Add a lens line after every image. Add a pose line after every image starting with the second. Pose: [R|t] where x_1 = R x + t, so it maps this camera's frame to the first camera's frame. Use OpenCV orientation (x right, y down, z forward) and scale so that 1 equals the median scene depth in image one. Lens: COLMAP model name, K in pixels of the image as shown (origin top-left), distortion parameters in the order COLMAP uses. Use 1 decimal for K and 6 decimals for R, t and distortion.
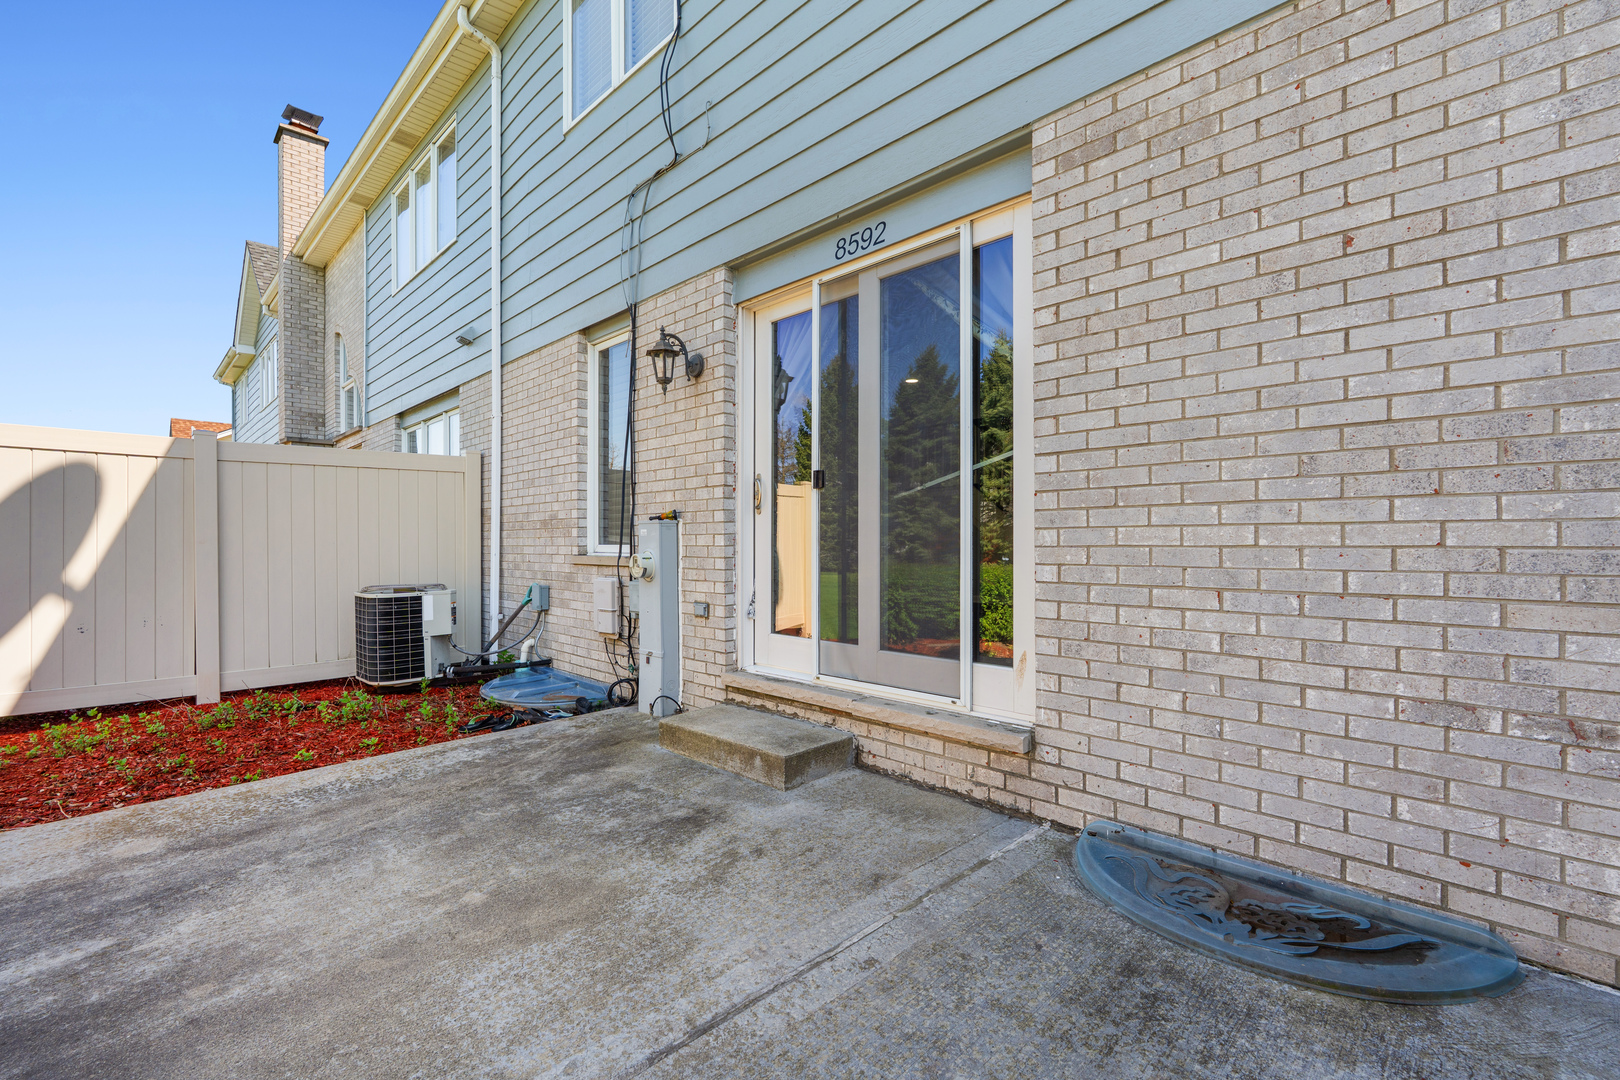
lens RADIAL K [[715.5, 0, 810.0], [0, 715.5, 540.0], [0, 0, 1]] dist [-0.000899, -0.000189]
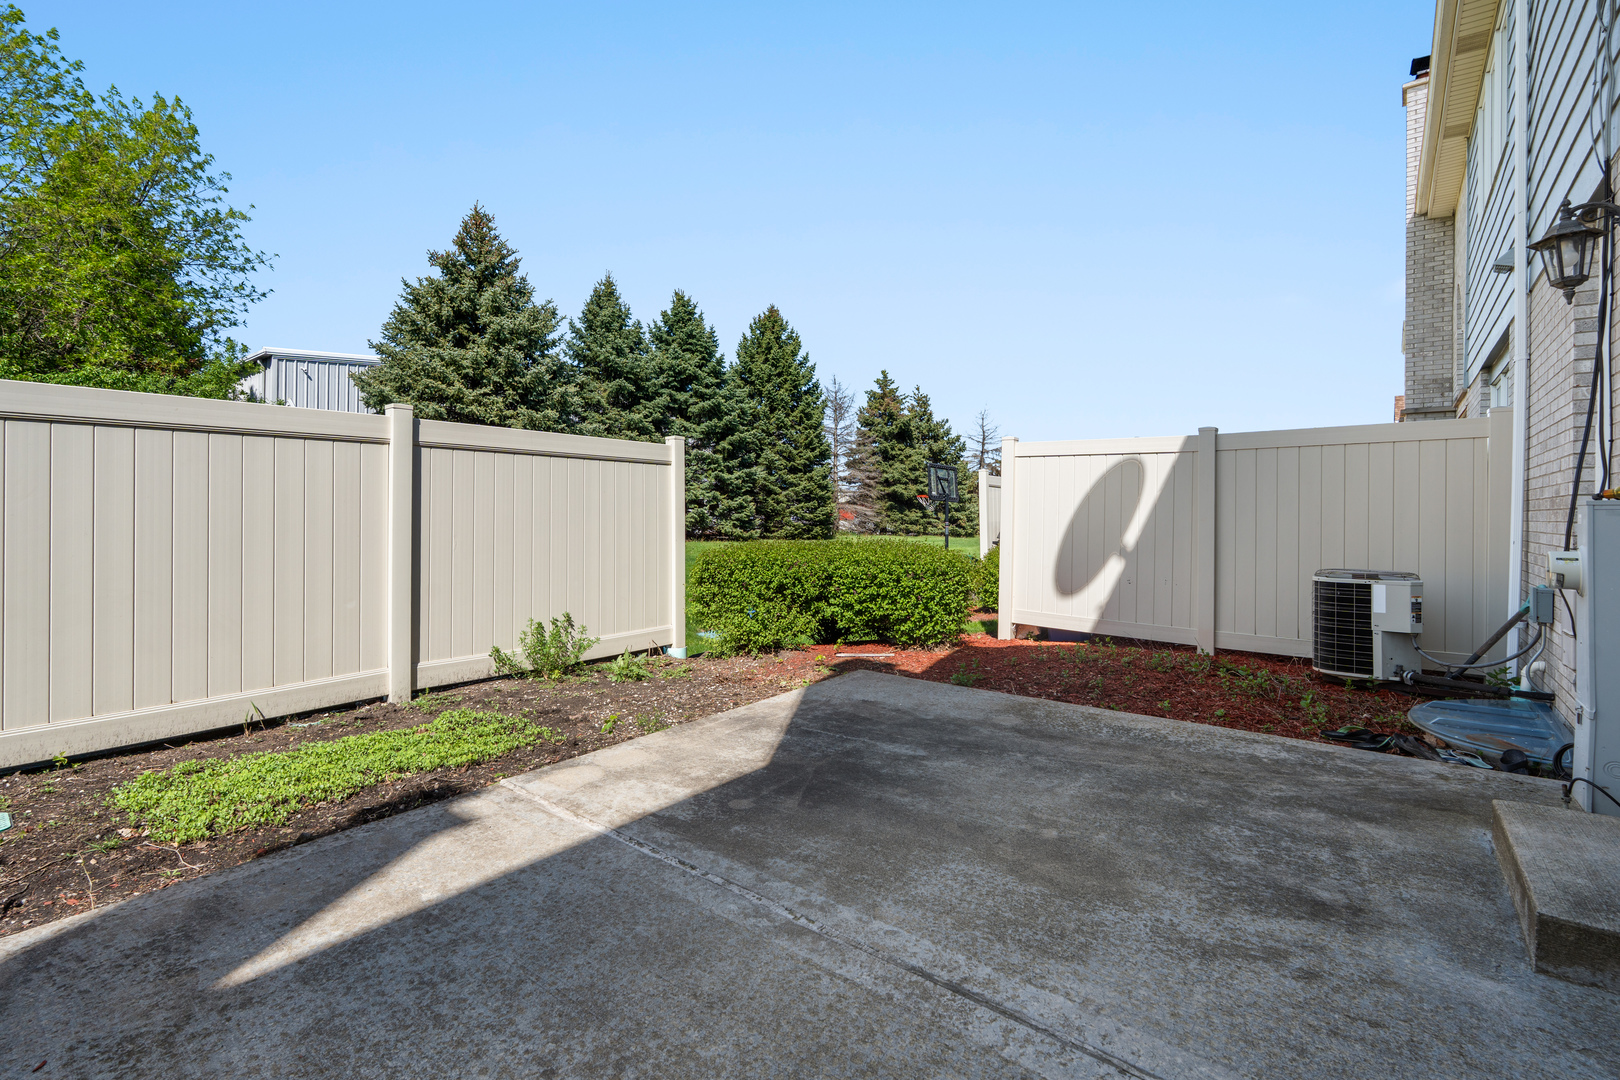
lens RADIAL K [[715.5, 0, 810.0], [0, 715.5, 540.0], [0, 0, 1]] dist [-0.000899, -0.000189]
pose [[0.115803, 0.045664, -0.992222, 0.441486], [-0.006924, 0.998956, 0.045165, -0.022831], [0.993248, 0.001640, 0.115998, 0.329491]]
